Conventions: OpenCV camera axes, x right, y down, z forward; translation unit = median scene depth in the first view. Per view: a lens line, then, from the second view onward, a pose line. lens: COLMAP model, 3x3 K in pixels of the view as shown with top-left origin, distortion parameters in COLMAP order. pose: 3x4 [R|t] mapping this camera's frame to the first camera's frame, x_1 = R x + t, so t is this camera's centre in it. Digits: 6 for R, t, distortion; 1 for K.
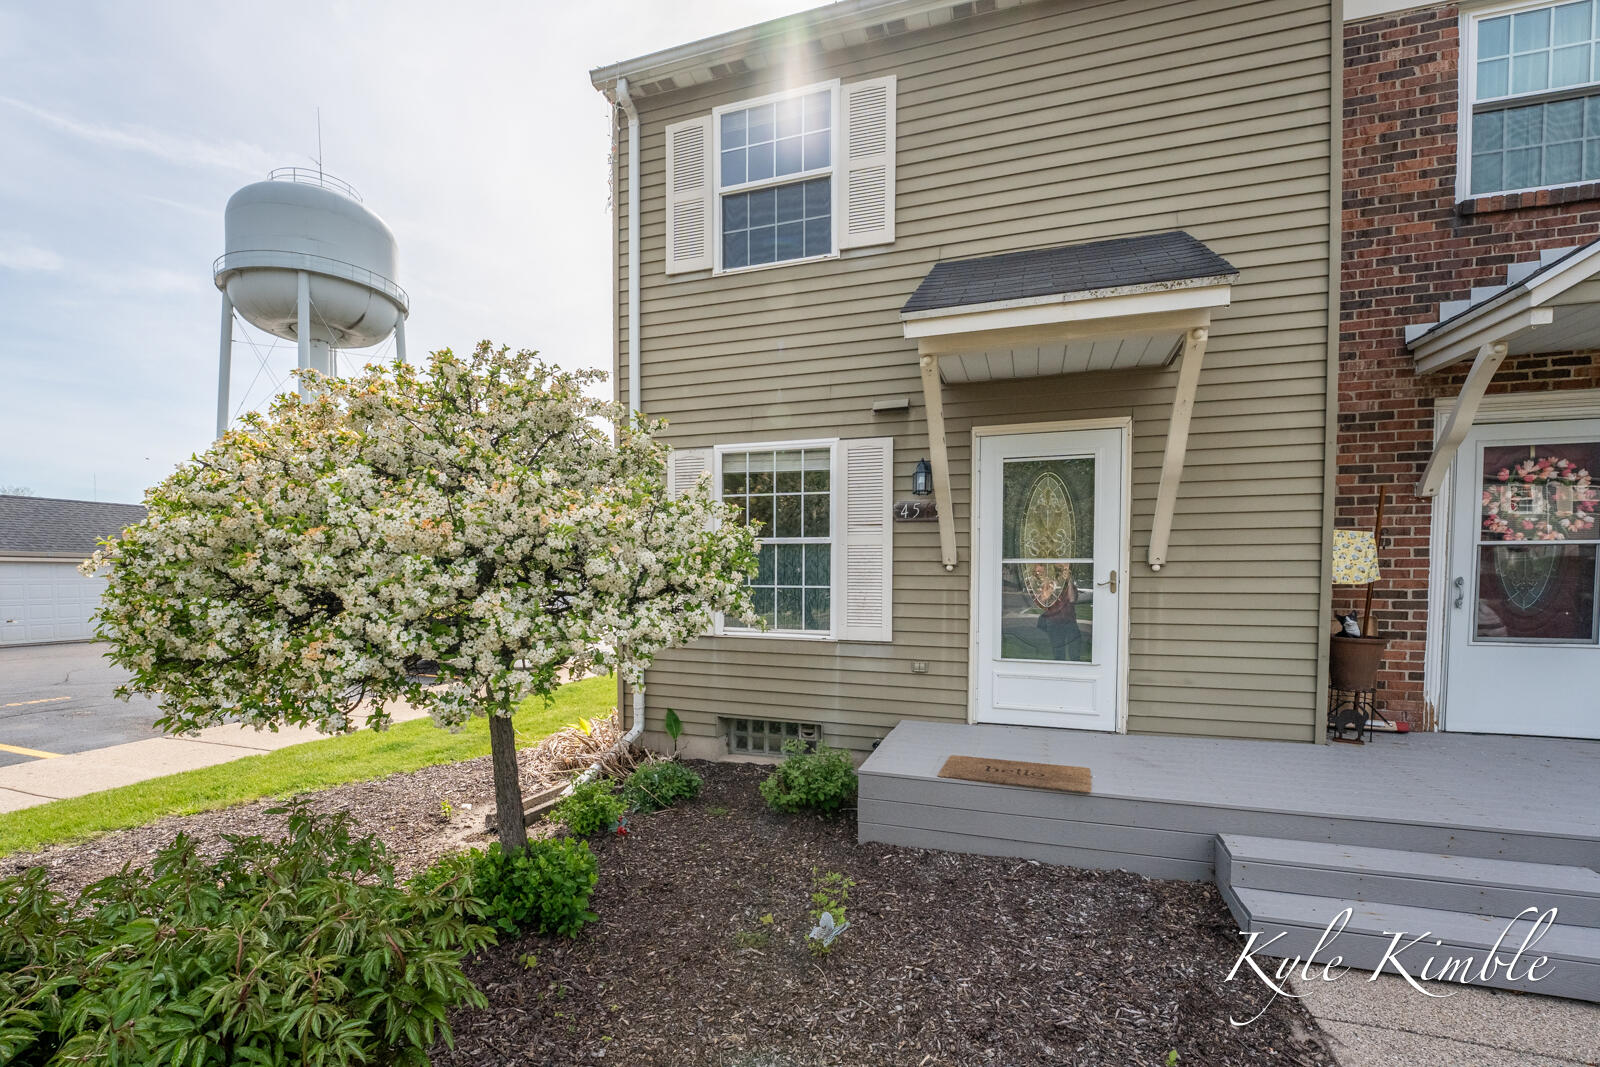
lens RADIAL K [[695.7, 0, 783.6], [0, 695.7, 600.8], [0, 0, 1]] dist [-0.022797, 0.001458]
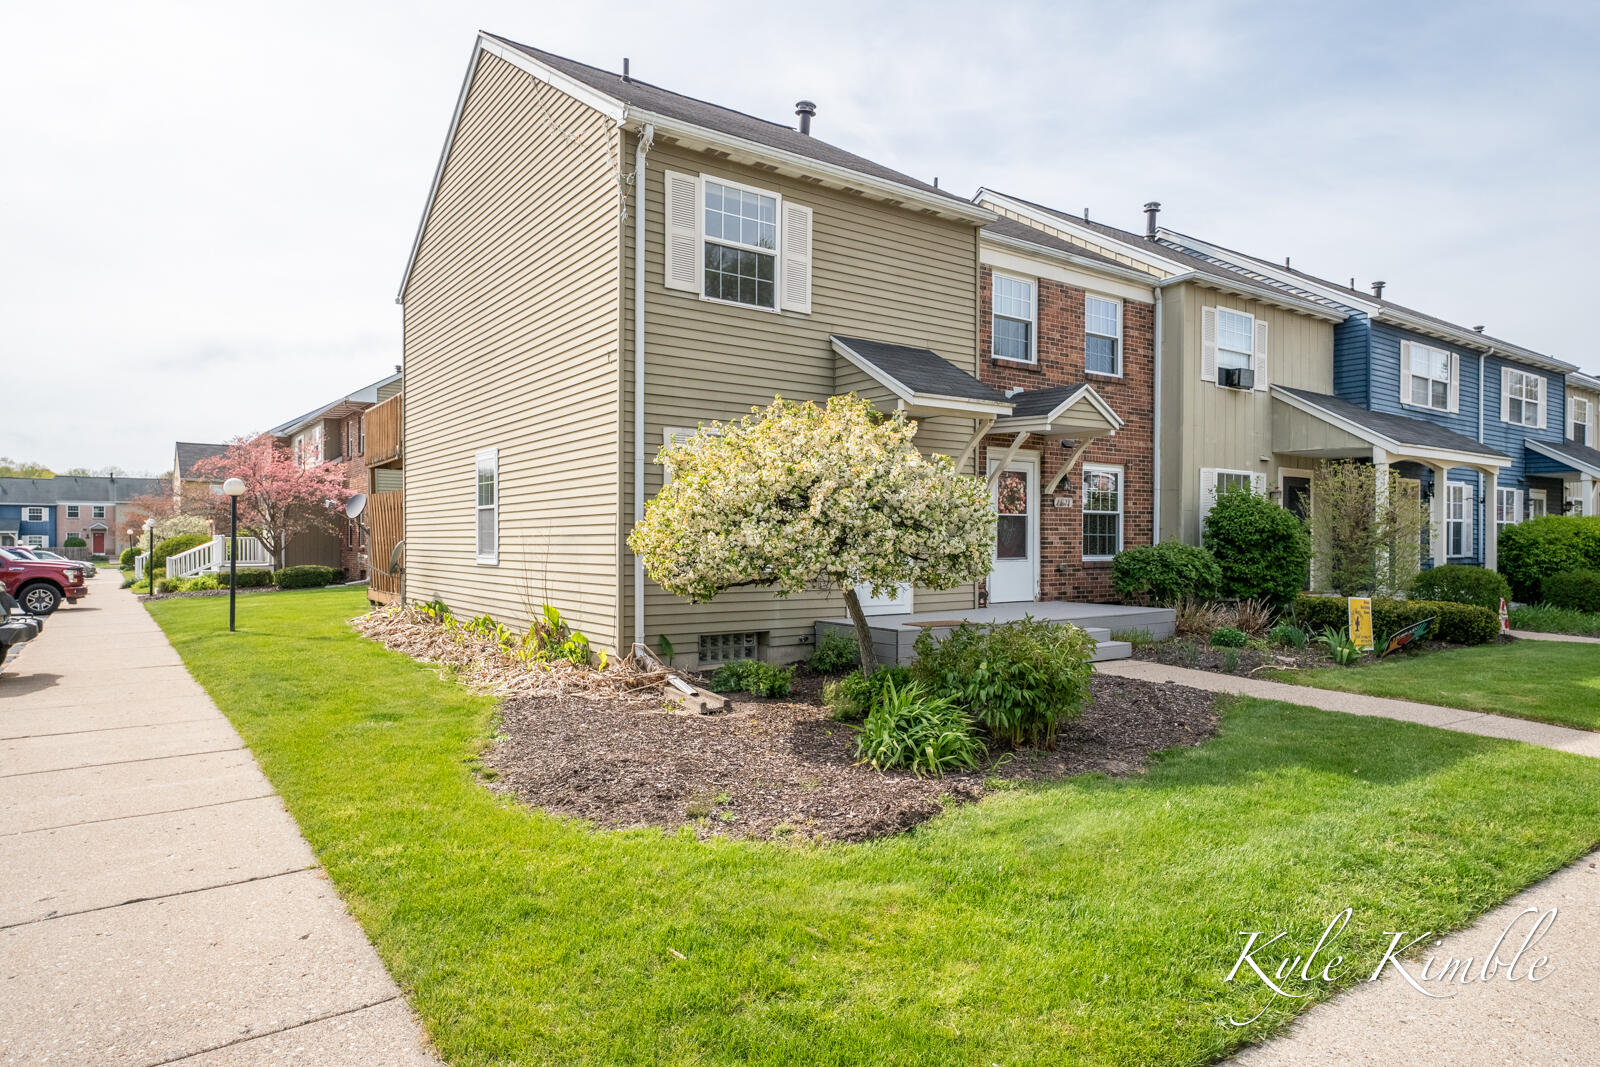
lens RADIAL K [[943.1, 0, 796.8], [0, 943.1, 540.1], [0, 0, 1]] dist [0.032485, 0.001317]
pose [[0.578041, 0.000387, 0.816008, -1.608794], [0.033114, 0.999165, -0.023932, 0.042228], [-0.815336, 0.040855, 0.577545, -0.190294]]
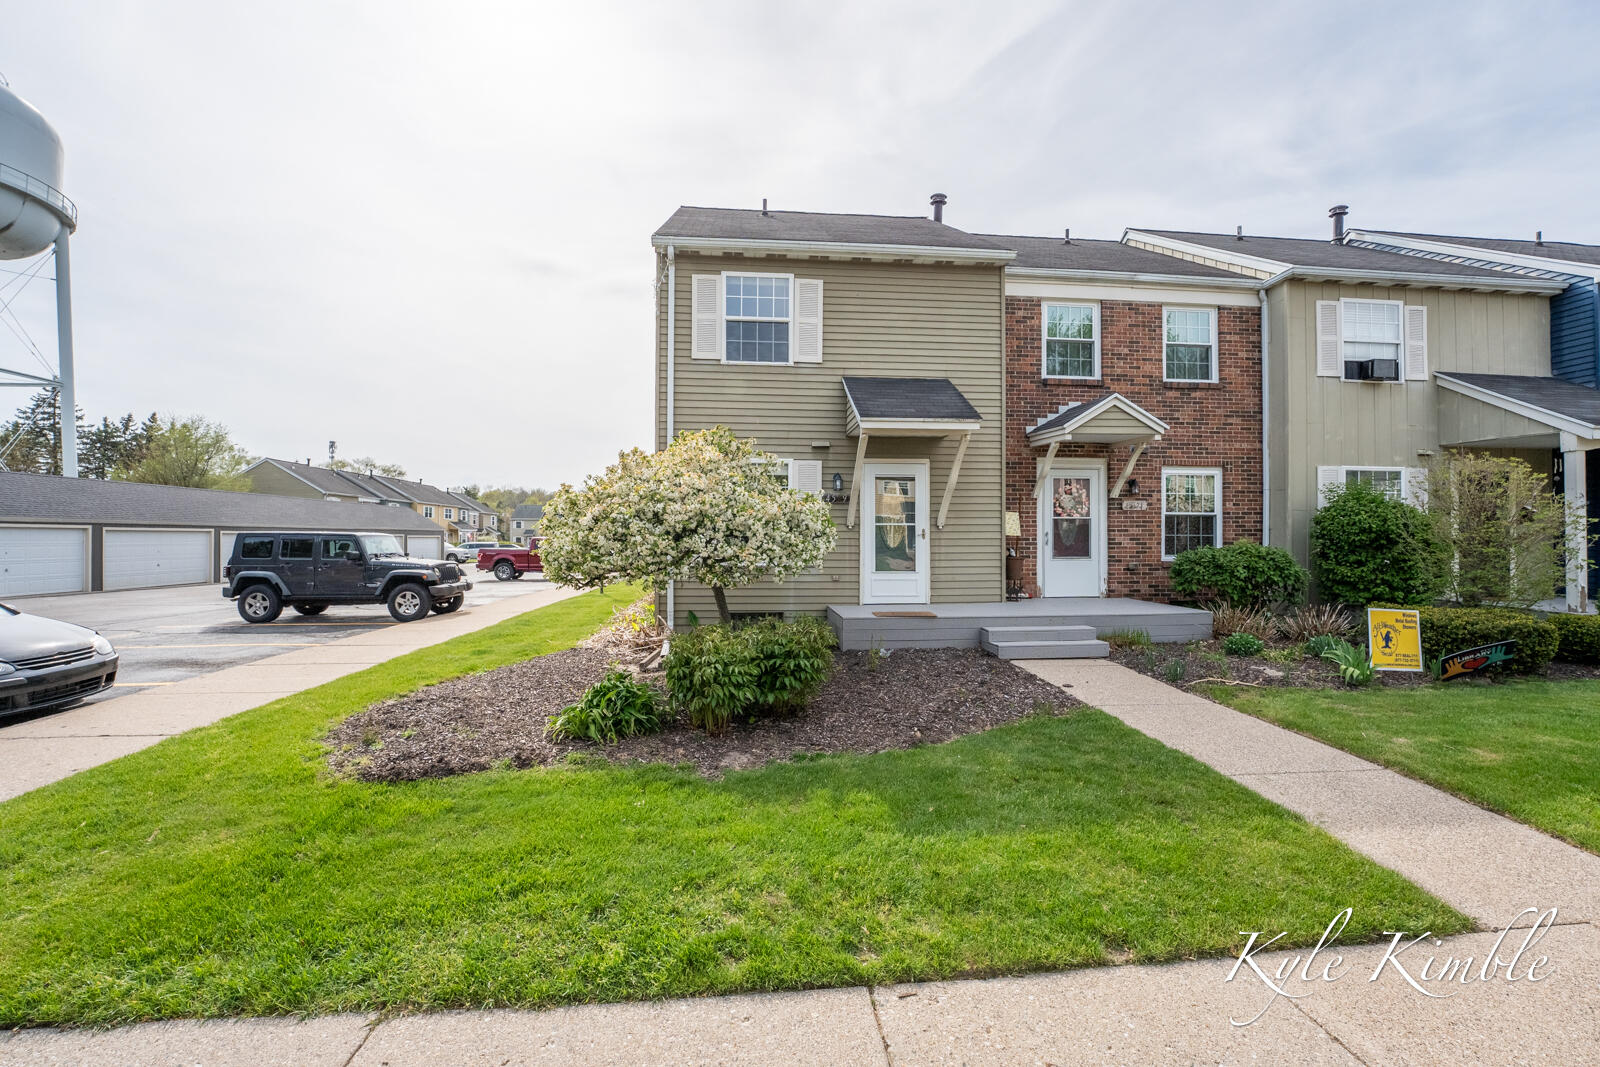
lens RADIAL K [[662.8, 0, 796.7], [0, 662.8, 528.9], [0, 0, 1]] dist [-0.017751, 0.000171]
pose [[0.909828, 0.005684, 0.414947, -0.691392], [0.016859, 0.998574, -0.050645, 0.050990], [-0.414643, 0.053073, 0.908435, -0.668101]]
